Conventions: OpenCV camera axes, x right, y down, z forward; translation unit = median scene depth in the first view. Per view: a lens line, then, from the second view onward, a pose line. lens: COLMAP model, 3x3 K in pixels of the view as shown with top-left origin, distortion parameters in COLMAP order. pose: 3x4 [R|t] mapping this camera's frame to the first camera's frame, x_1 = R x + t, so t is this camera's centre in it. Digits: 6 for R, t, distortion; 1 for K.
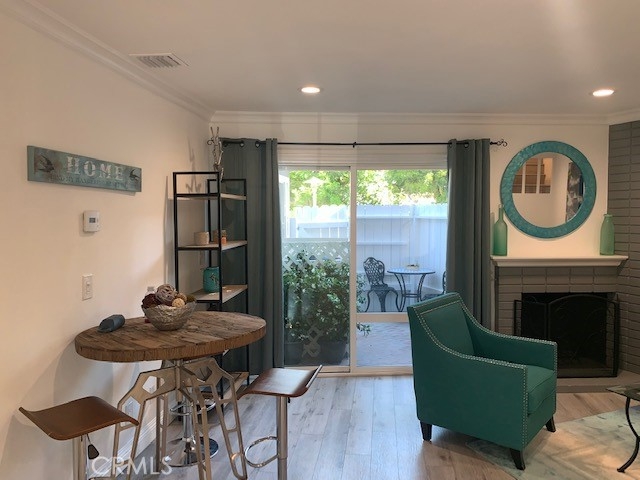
lens RADIAL K [[493.0, 0, 320.0], [0, 493.0, 234.1], [0, 0, 1]] dist [0.025931, -0.037465]
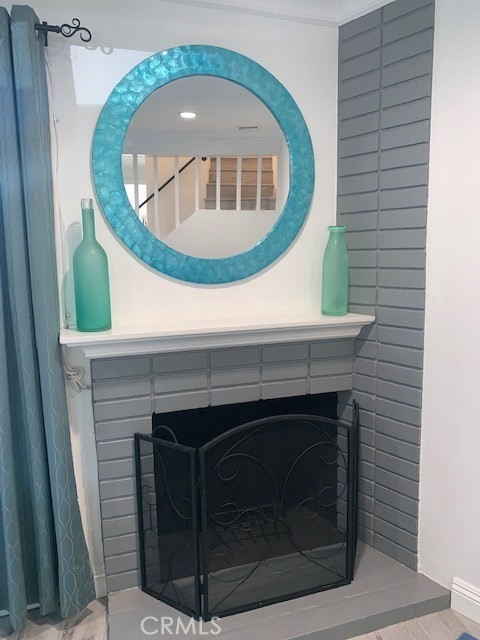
lens RADIAL K [[493.0, 0, 240.0], [0, 493.0, 320.0], [0, 0, 1]] dist [0.025931, -0.037465]
pose [[0.957596, -0.053197, 0.283161, 0.373633], [0.024879, 0.994403, 0.102681, -0.003409], [-0.287038, -0.091282, 0.953560, 0.600126]]
